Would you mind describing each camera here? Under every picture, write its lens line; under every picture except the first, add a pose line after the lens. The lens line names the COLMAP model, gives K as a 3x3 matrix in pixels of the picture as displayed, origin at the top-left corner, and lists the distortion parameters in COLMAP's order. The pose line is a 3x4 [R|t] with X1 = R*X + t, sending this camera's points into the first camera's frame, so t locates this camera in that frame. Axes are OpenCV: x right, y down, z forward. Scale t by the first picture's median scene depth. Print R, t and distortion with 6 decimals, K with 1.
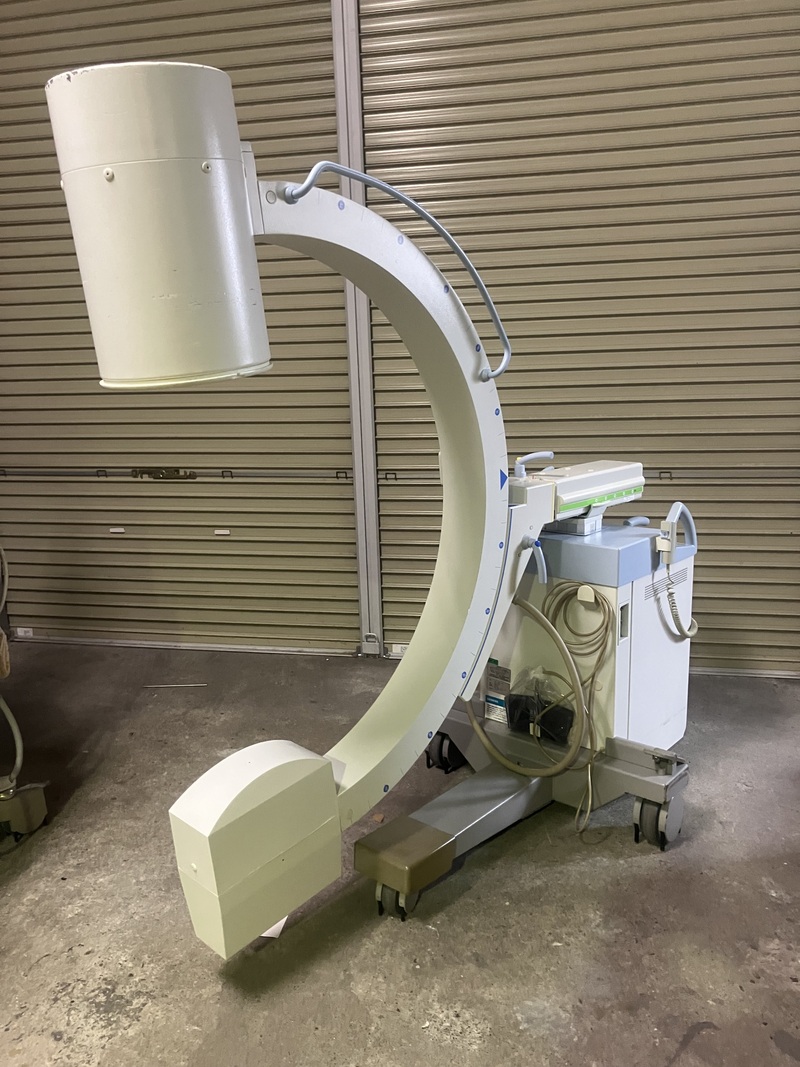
lens RADIAL K [[886.5, 0, 400.0], [0, 886.5, 533.5], [0, 0, 1]] dist [0.027877, -0.005988]
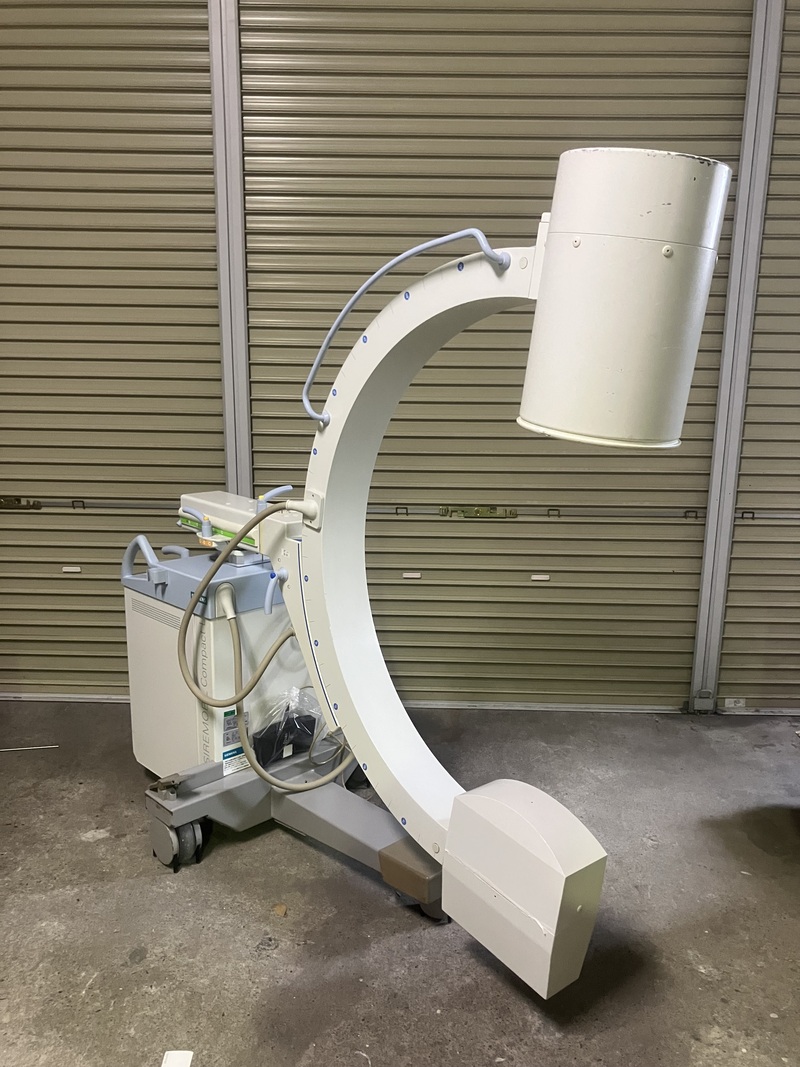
lens RADIAL K [[881.7, 0, 406.5], [0, 881.7, 537.1], [0, 0, 1]] dist [0.030036, -0.026014]
pose [[0.979628, -0.003218, 0.200796, -0.054284], [0.000352, 0.999898, 0.014307, -0.049281], [-0.200821, -0.013945, 0.979529, 0.070729]]
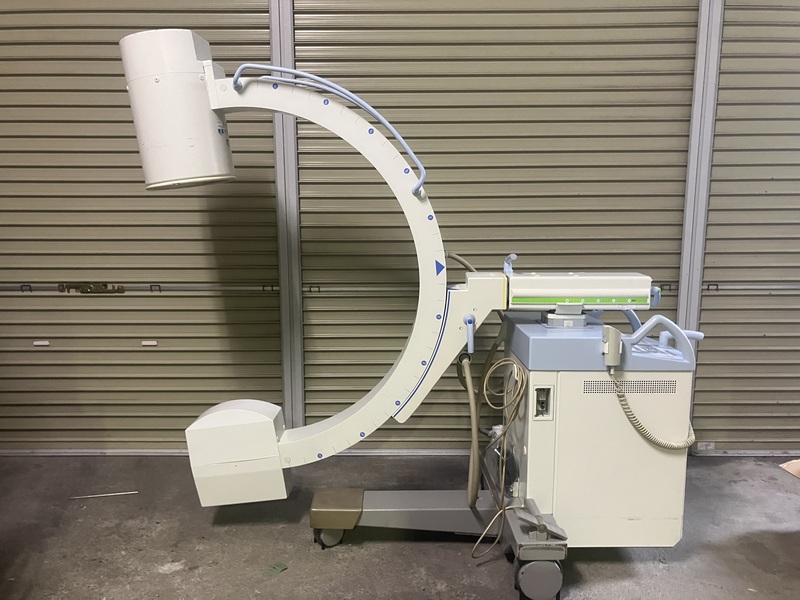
lens RADIAL K [[664.7, 0, 400.0], [0, 664.7, 300.0], [0, 0, 1]] dist [0.027877, -0.005988]
pose [[0.978279, -0.007689, 0.207149, -0.077796], [0.017693, 0.998762, -0.046482, -0.010901], [-0.206535, 0.049137, 0.977205, 0.165226]]
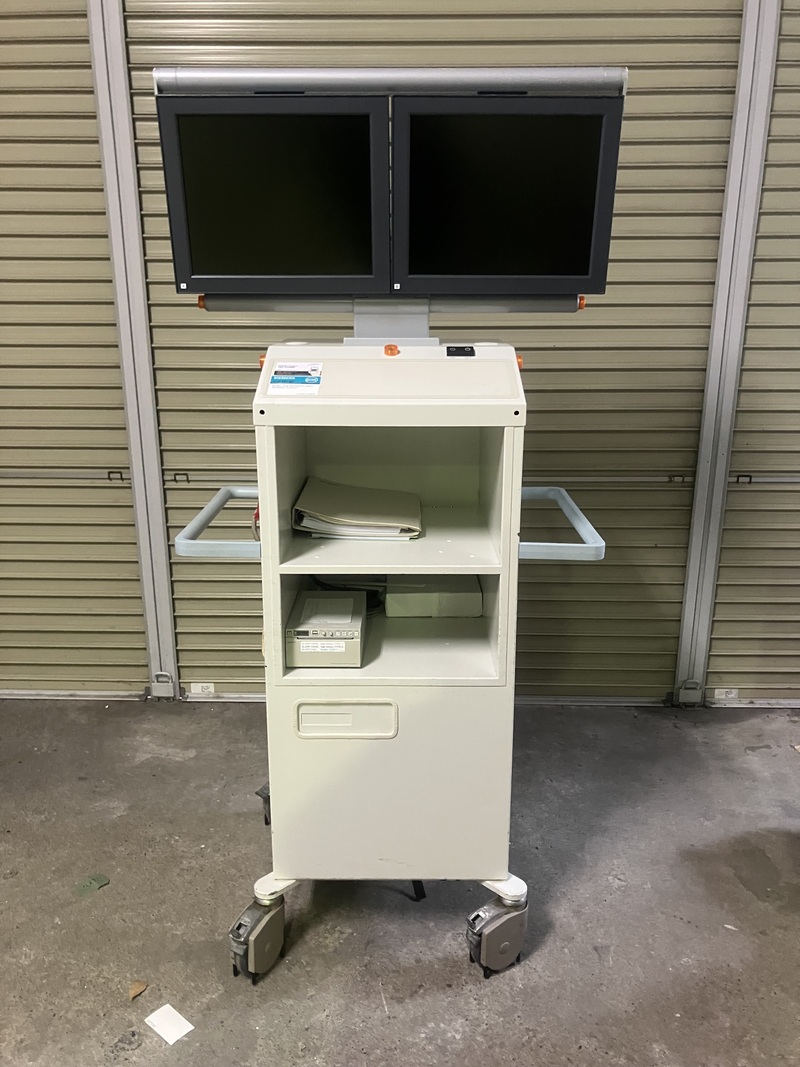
lens RADIAL K [[881.7, 0, 406.5], [0, 881.7, 537.1], [0, 0, 1]] dist [0.030036, -0.026014]
pose [[0.980424, -0.025742, 0.195206, 0.031573], [0.009379, 0.996397, 0.084287, -0.076357], [-0.196673, -0.080806, 0.977134, 0.191543]]
